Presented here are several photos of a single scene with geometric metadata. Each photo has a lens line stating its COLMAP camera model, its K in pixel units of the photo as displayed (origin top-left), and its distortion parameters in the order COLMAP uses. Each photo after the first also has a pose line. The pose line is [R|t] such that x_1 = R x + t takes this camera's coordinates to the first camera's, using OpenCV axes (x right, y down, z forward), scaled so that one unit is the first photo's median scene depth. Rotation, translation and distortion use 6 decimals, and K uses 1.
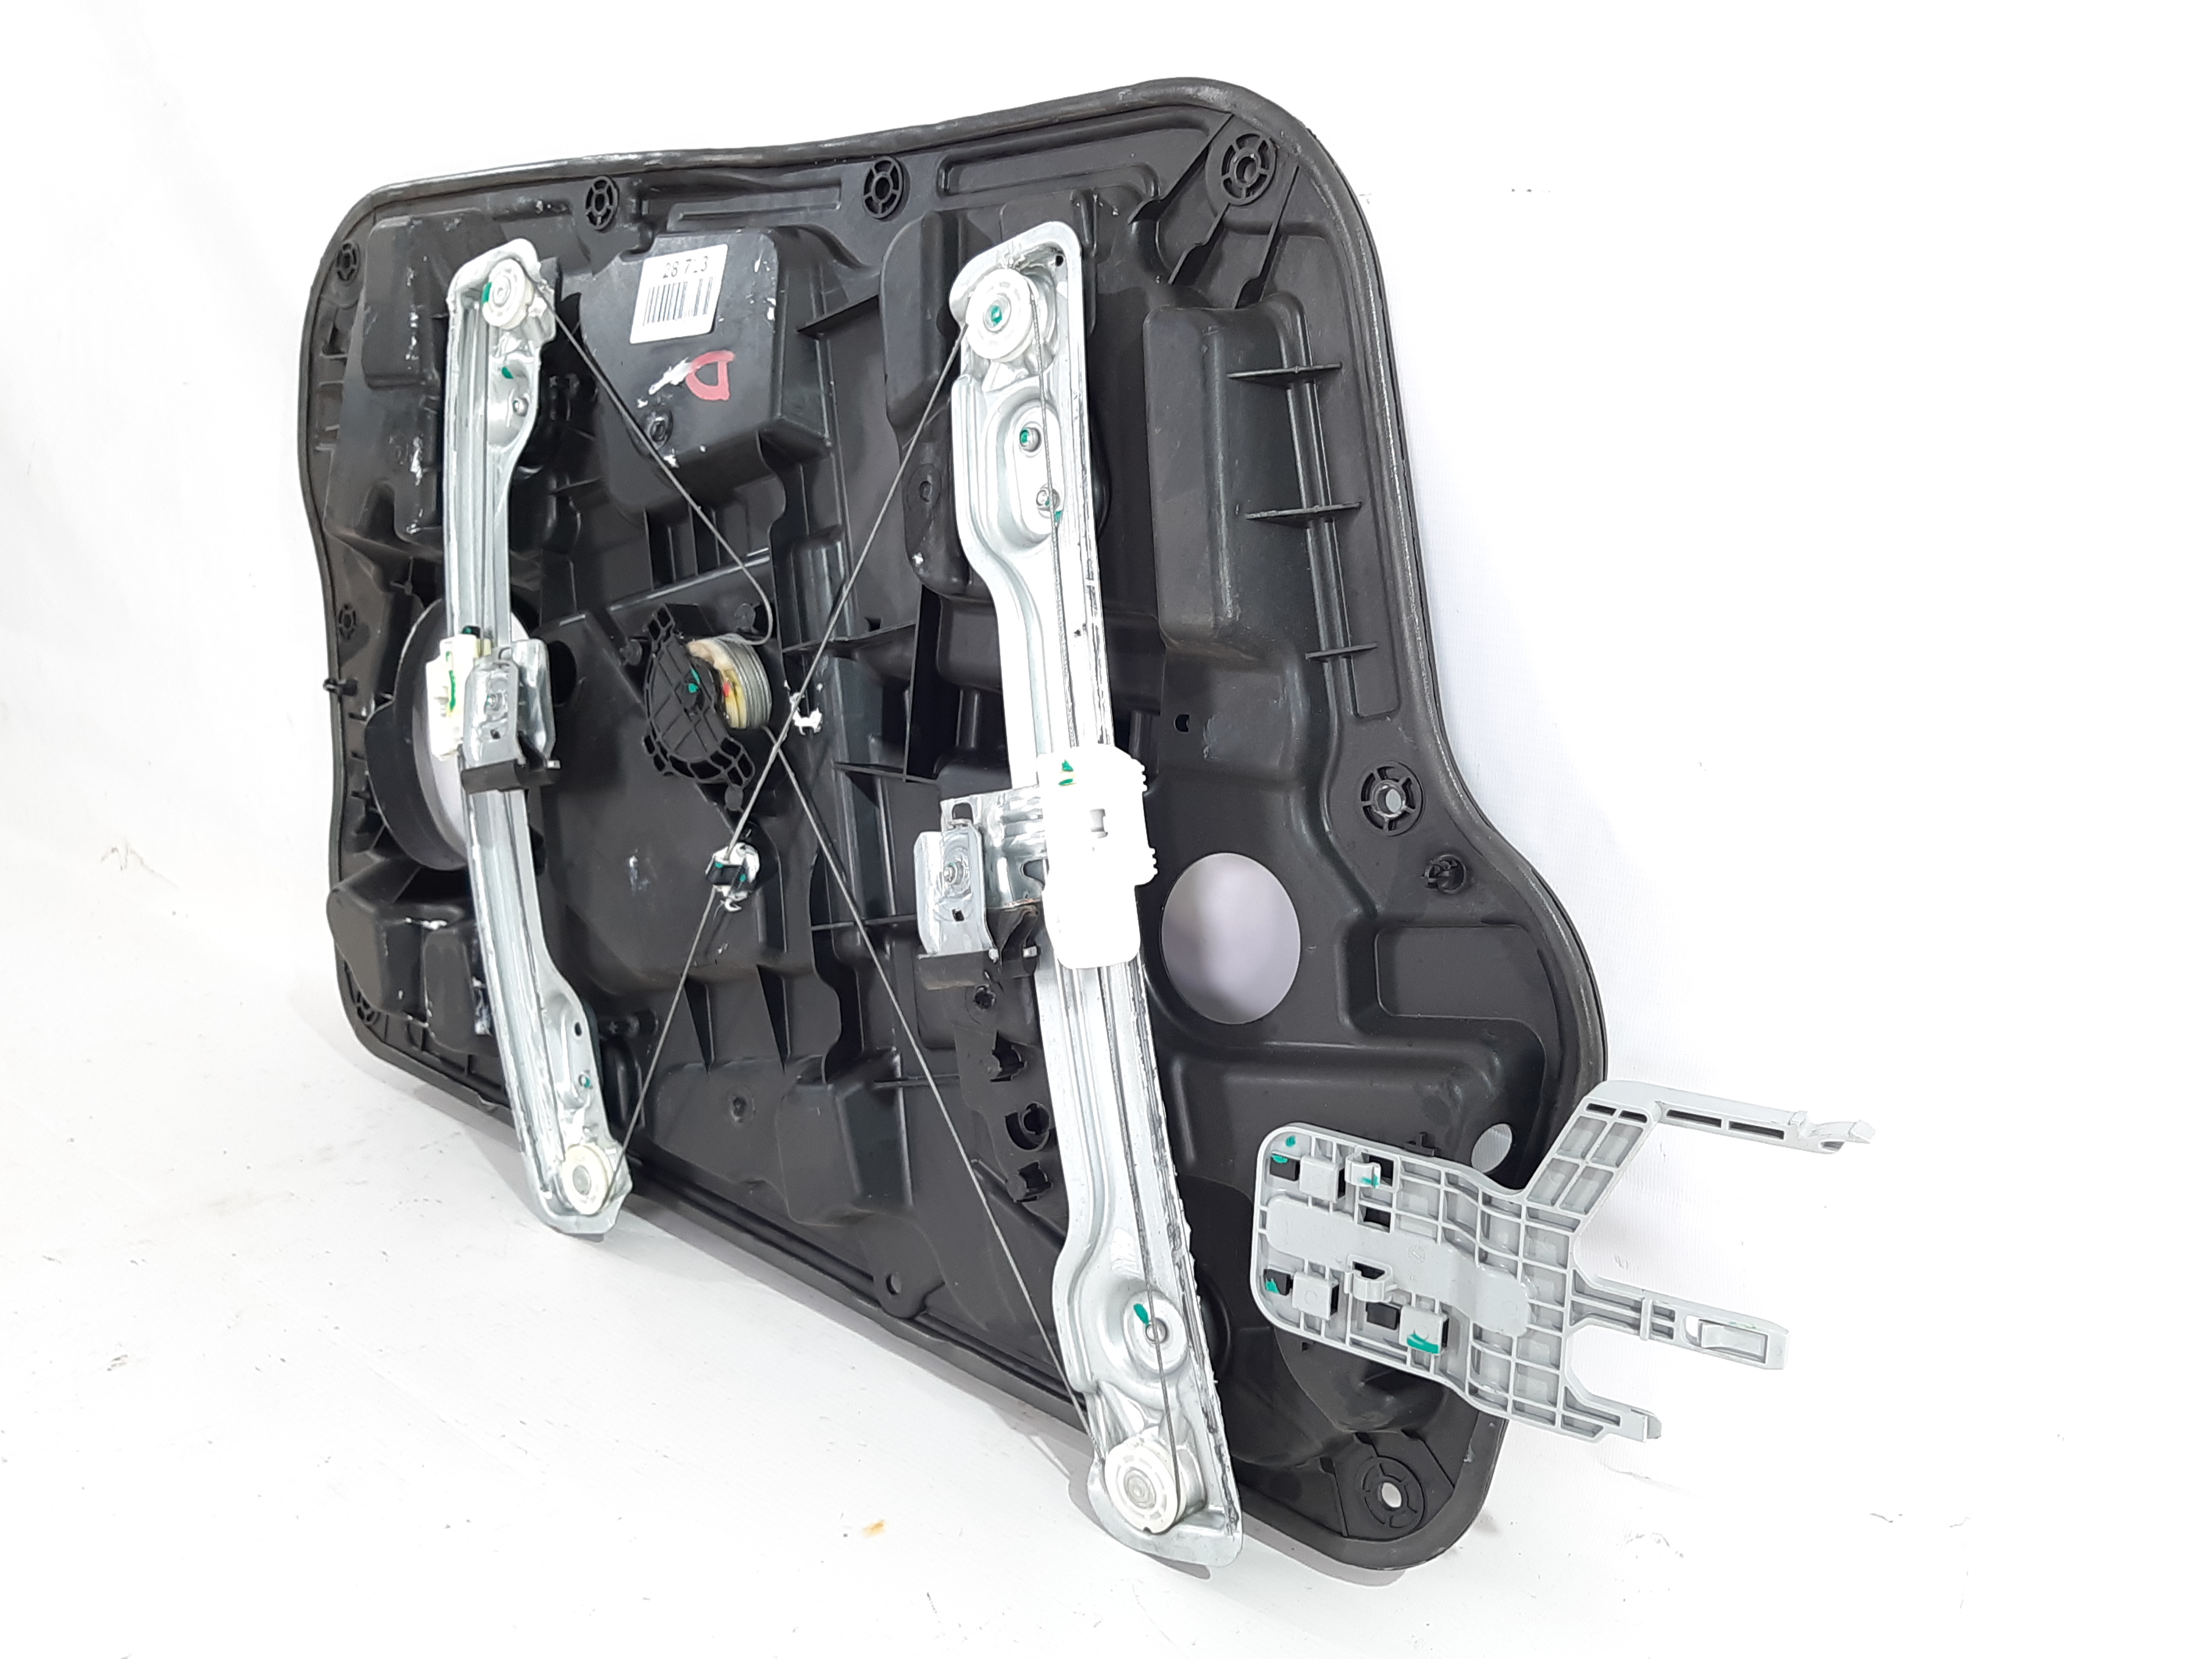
lens RADIAL K [[1727.0, 0, 1115.7], [0, 1727.0, 836.1], [0, 0, 1]] dist [0.126918, -0.255075]
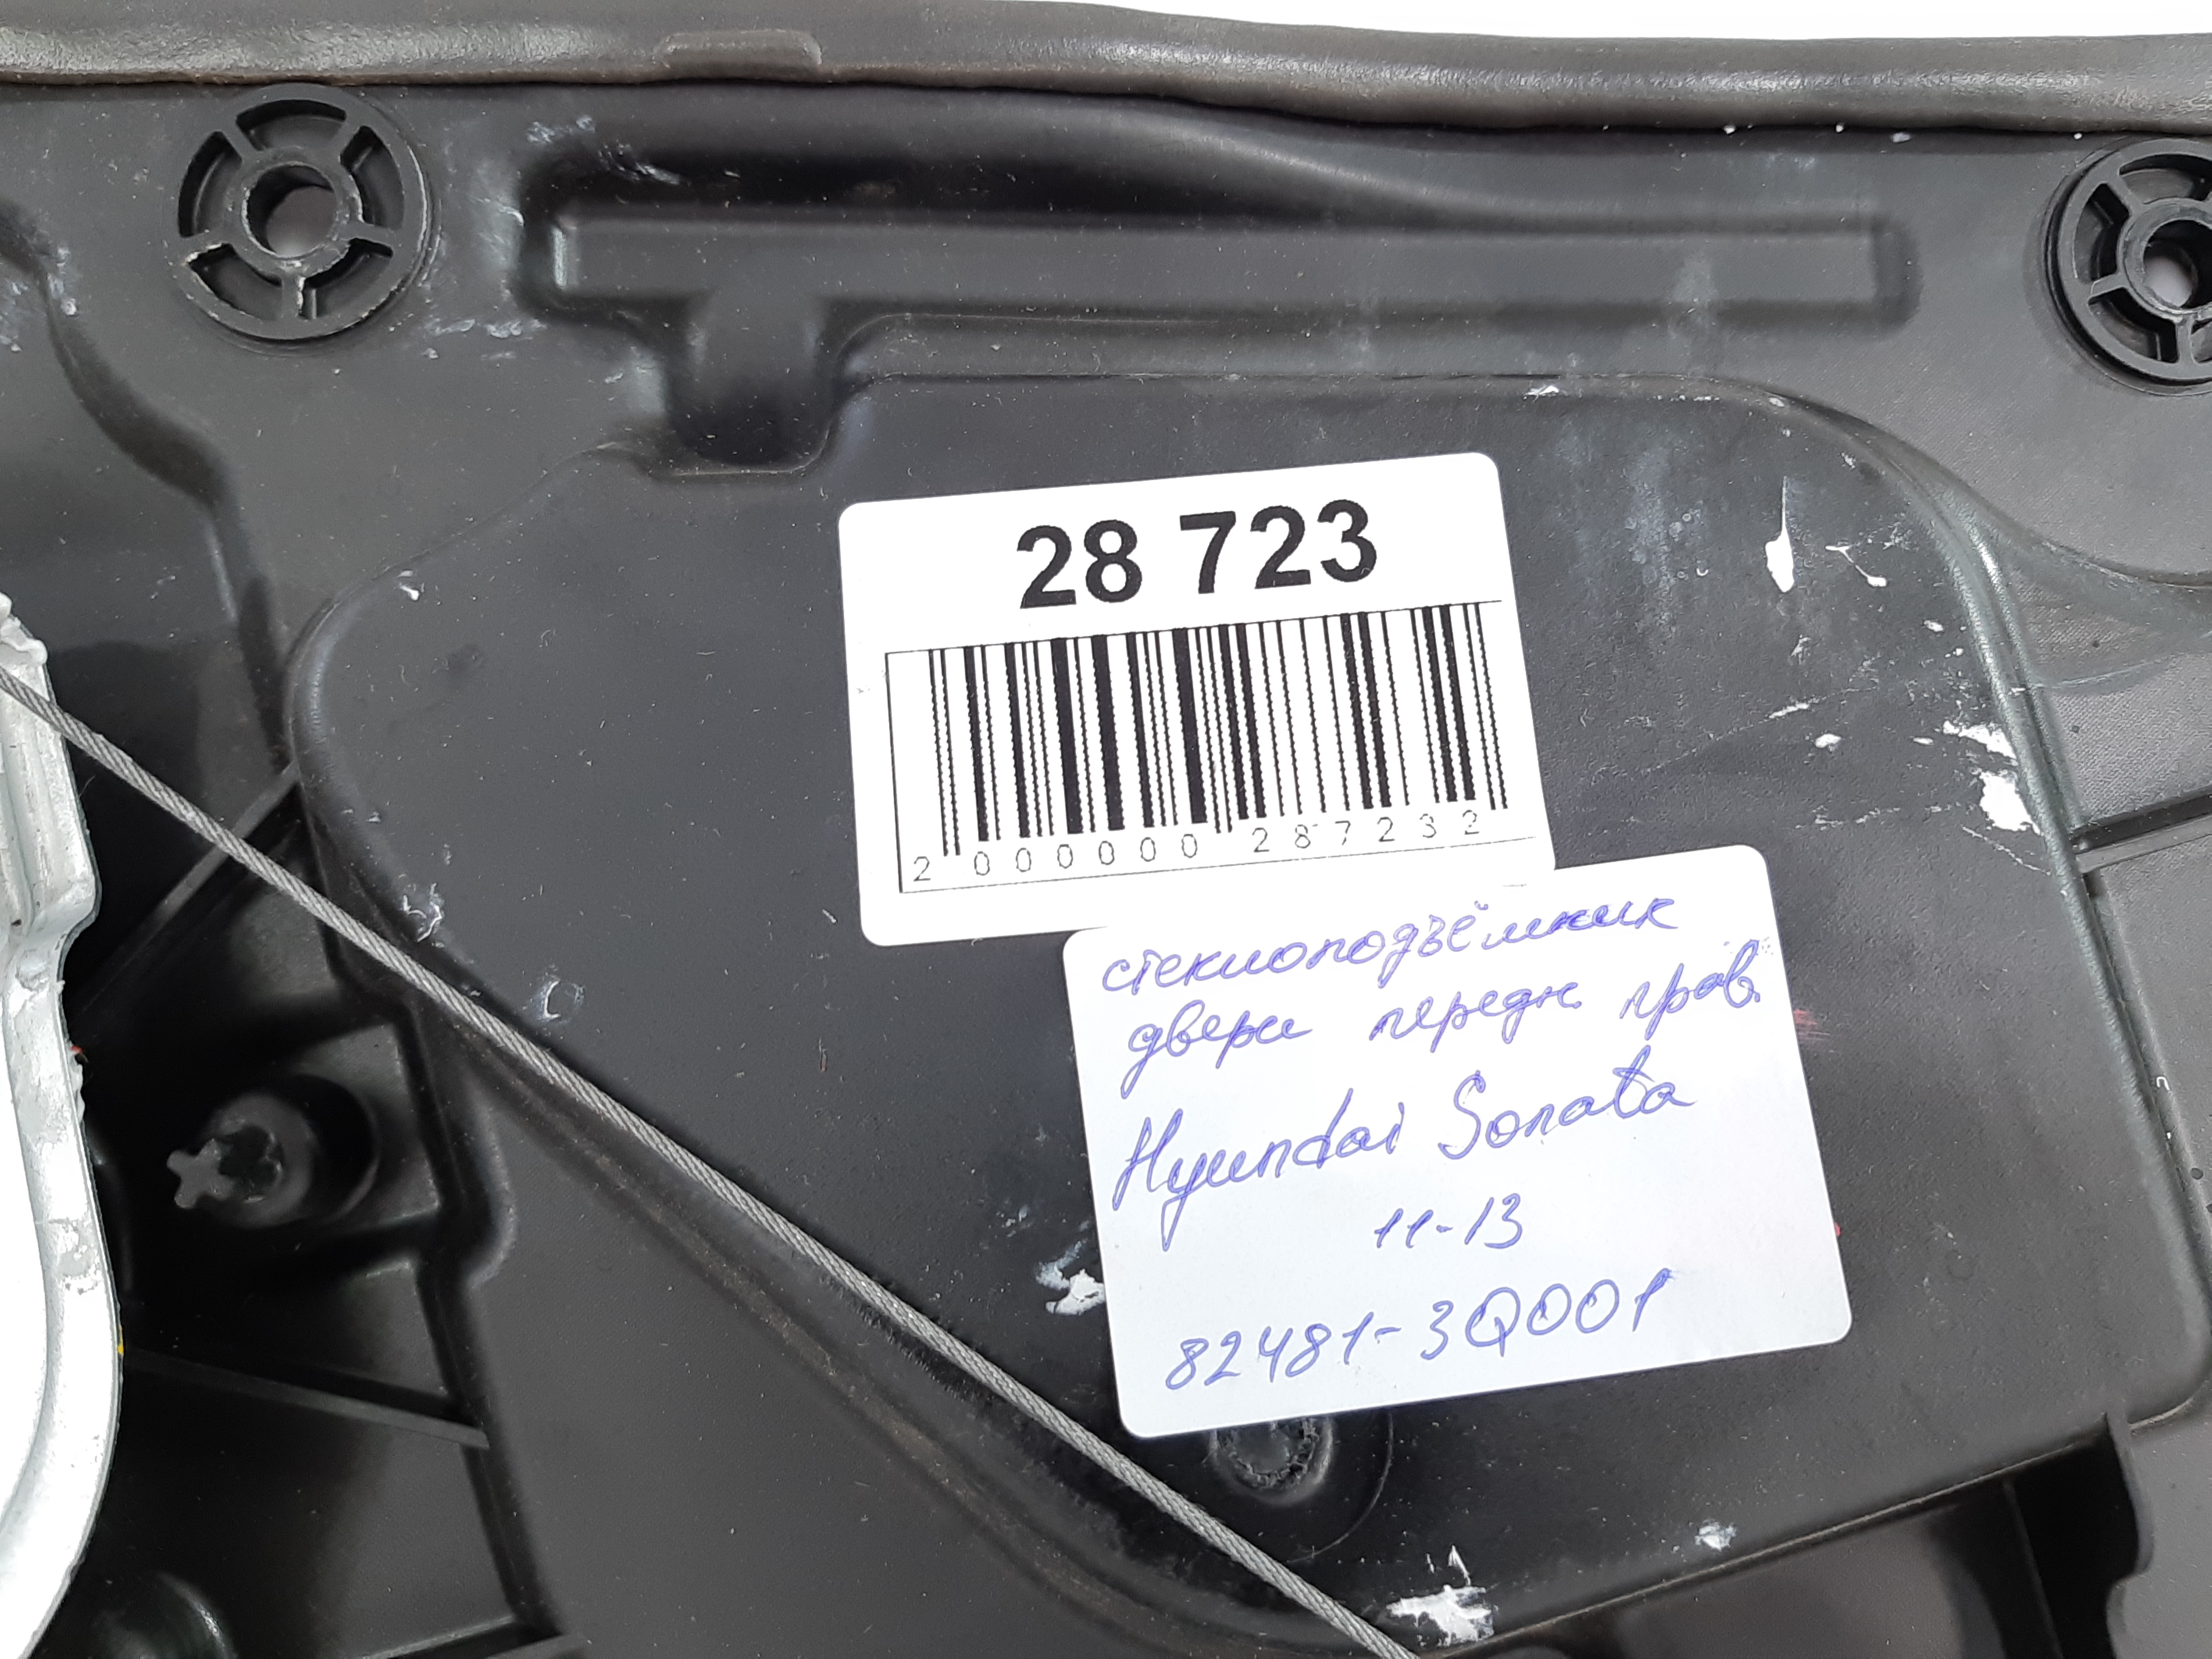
lens RADIAL K [[1727.0, 0, 1115.7], [0, 1727.0, 836.1], [0, 0, 1]] dist [0.126918, -0.255075]
pose [[0.765883, -0.099375, 0.635254, -0.398612], [0.170275, 0.984058, -0.051351, -0.298796], [-0.620023, 0.147496, 0.770594, 0.900388]]
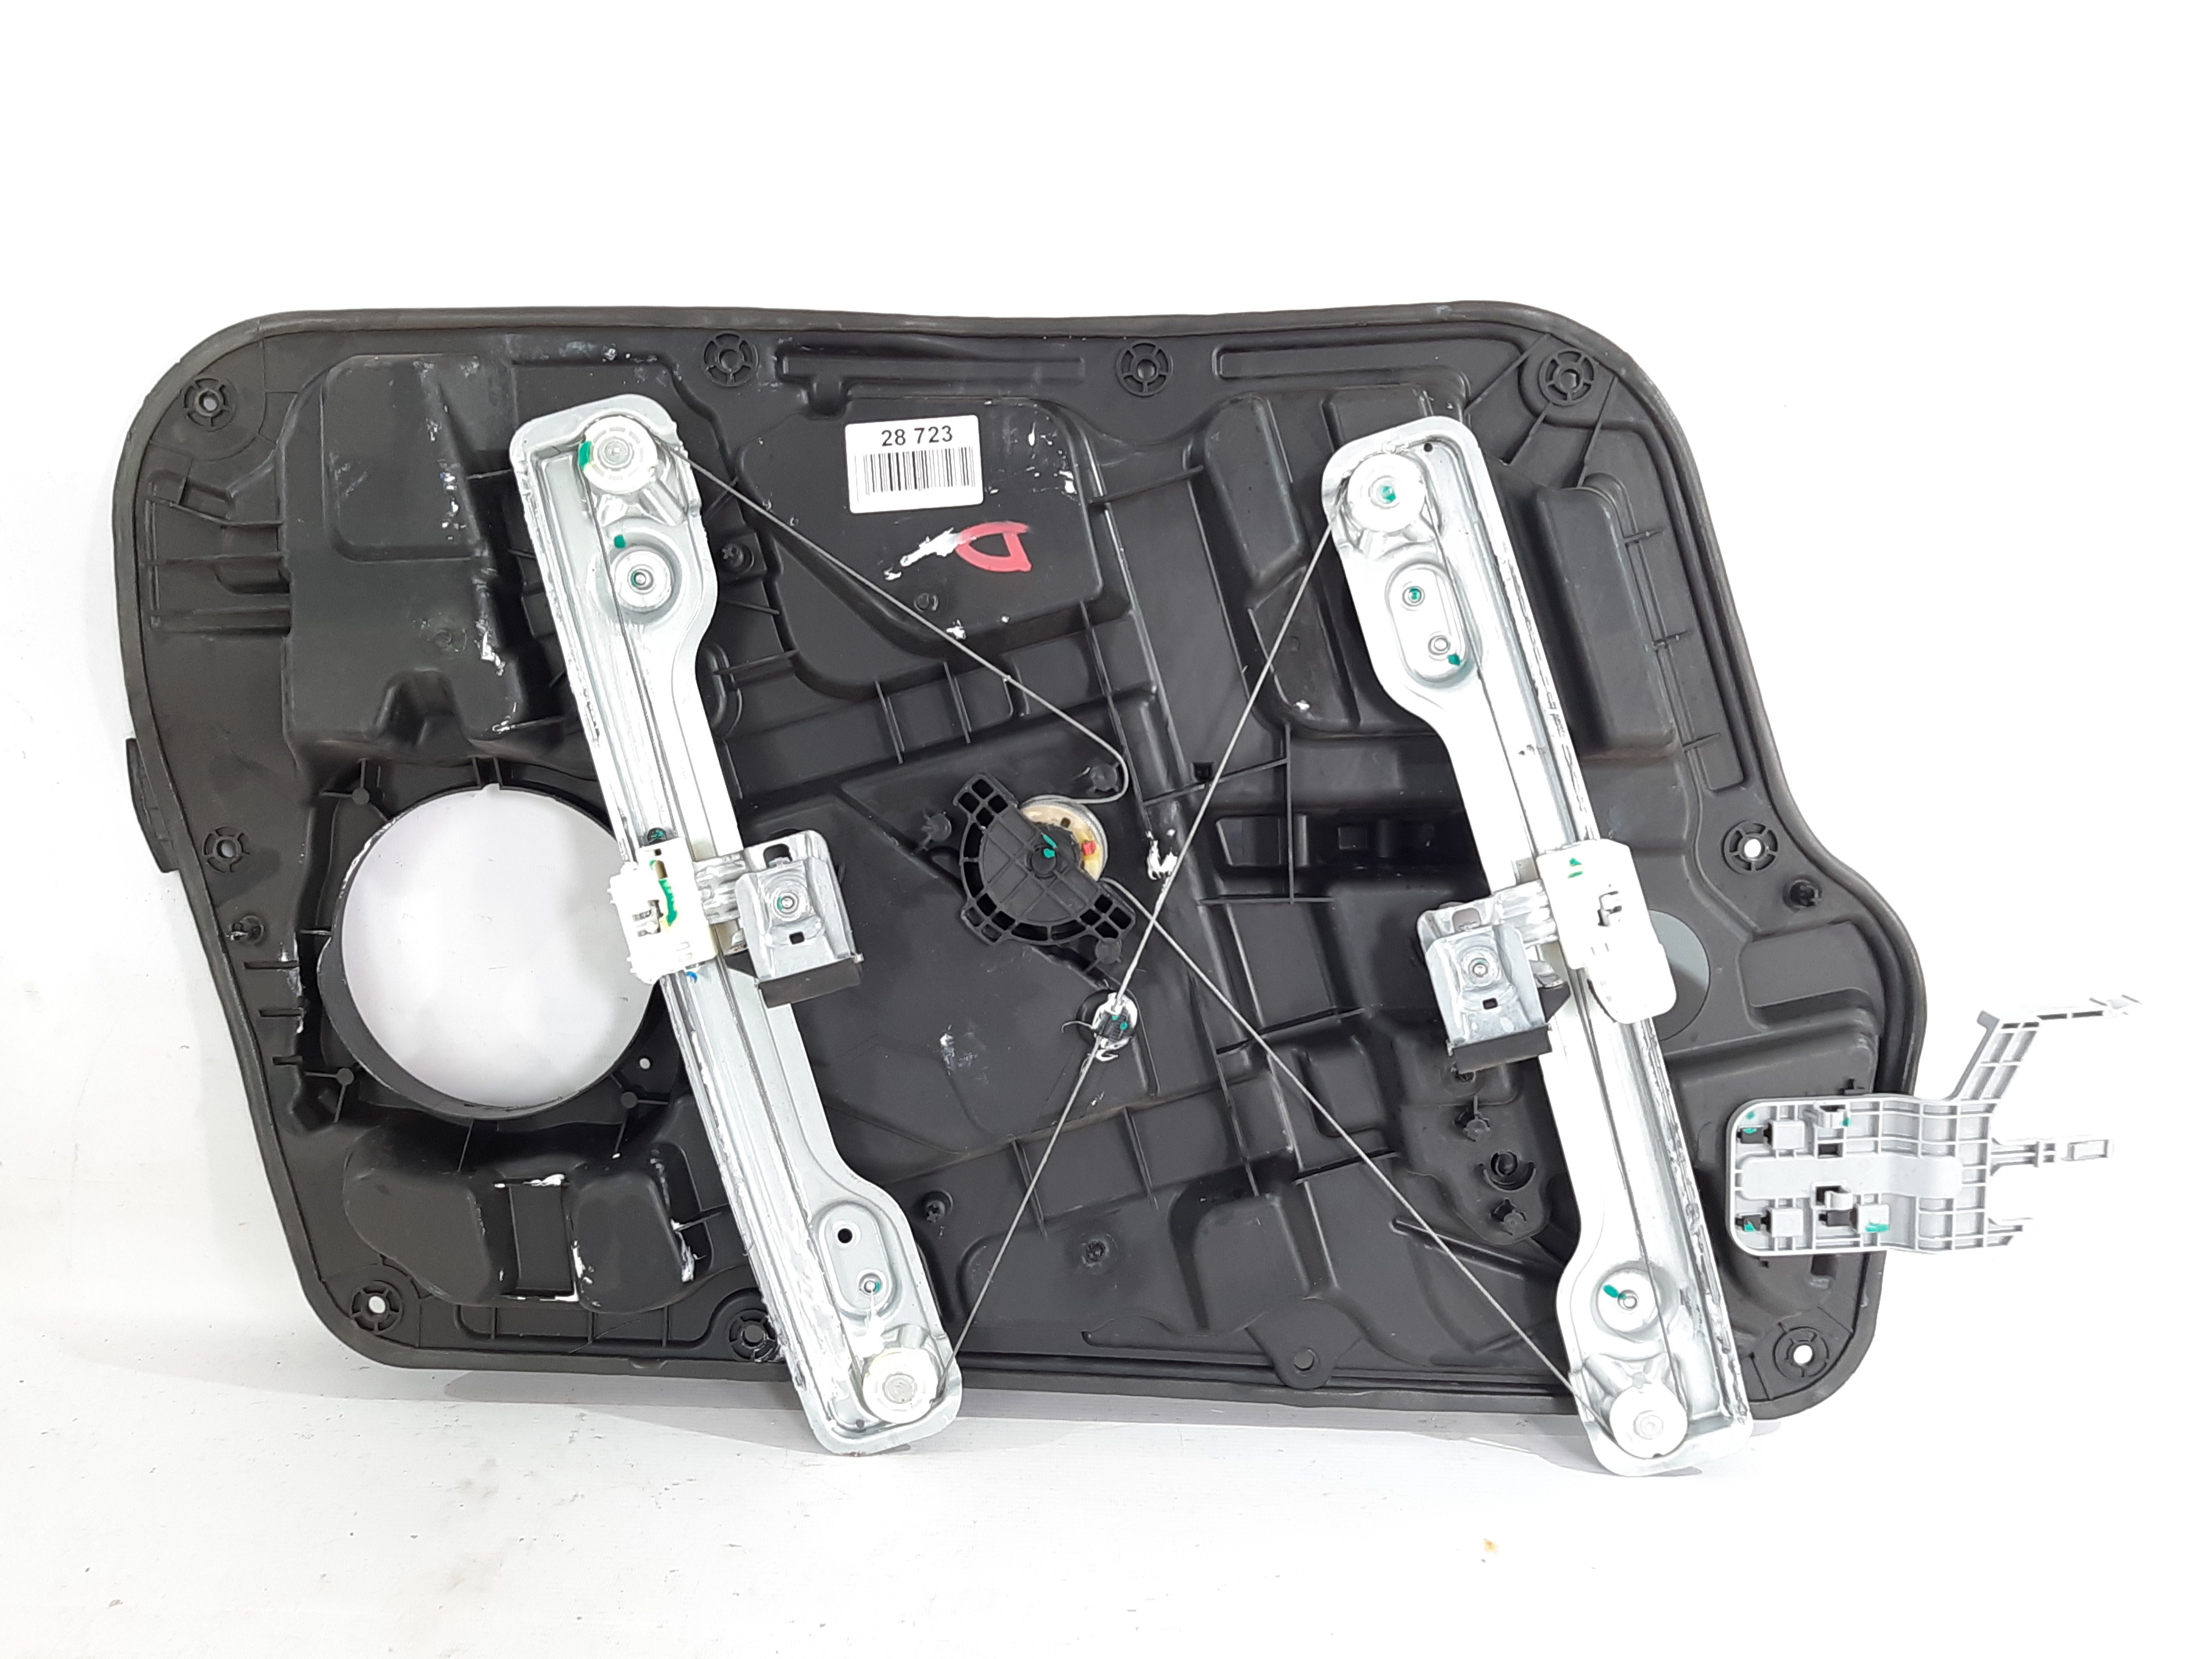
lens RADIAL K [[1727.0, 0, 1115.7], [0, 1727.0, 836.1], [0, 0, 1]] dist [0.126918, -0.255075]
pose [[0.777430, -0.150011, 0.610818, -0.830265], [0.162184, 0.986112, 0.035758, -0.124901], [-0.607699, 0.071265, 0.790963, 0.179199]]
